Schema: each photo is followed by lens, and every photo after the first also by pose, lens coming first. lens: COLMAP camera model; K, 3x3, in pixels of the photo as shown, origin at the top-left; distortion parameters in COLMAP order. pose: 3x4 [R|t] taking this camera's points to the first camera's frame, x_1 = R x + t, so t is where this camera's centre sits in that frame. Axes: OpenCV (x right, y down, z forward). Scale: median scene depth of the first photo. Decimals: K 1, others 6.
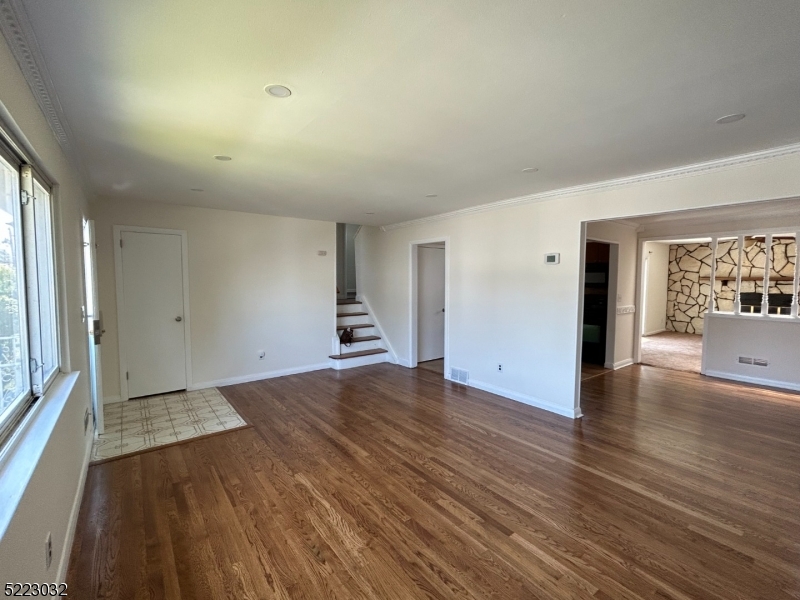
lens RADIAL K [[356.0, 0, 399.6], [0, 356.0, 299.2], [0, 0, 1]] dist [-0.000237, 0.000965]
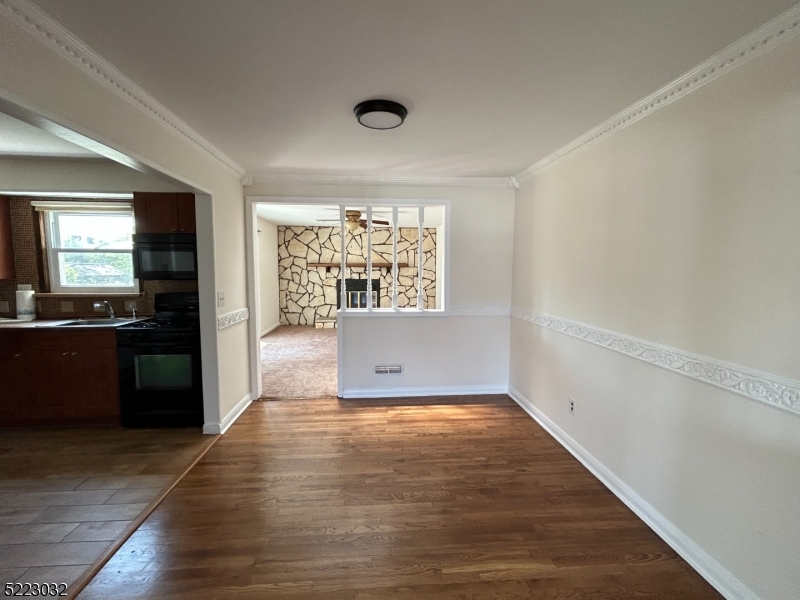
lens RADIAL K [[360.3, 0, 399.9], [0, 360.3, 298.3], [0, 0, 1]] dist [-0.002309, 0.000358]
pose [[0.546536, -0.073271, 0.834224, 0.192409], [0.047160, 0.997277, 0.056696, -0.013366], [-0.836107, 0.008355, 0.548503, 0.293969]]
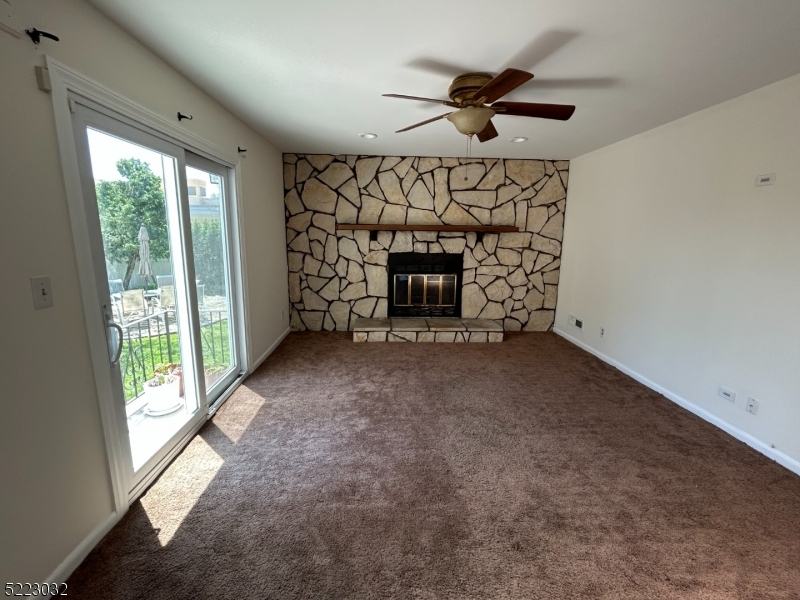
lens RADIAL K [[360.3, 0, 398.3], [0, 360.3, 300.1], [0, 0, 1]] dist [-0.002309, 0.000358]
pose [[0.575145, -0.149589, 0.804258, 0.465208], [0.038330, 0.986987, 0.156165, -0.031490], [-0.817153, -0.058991, 0.573394, 0.631142]]
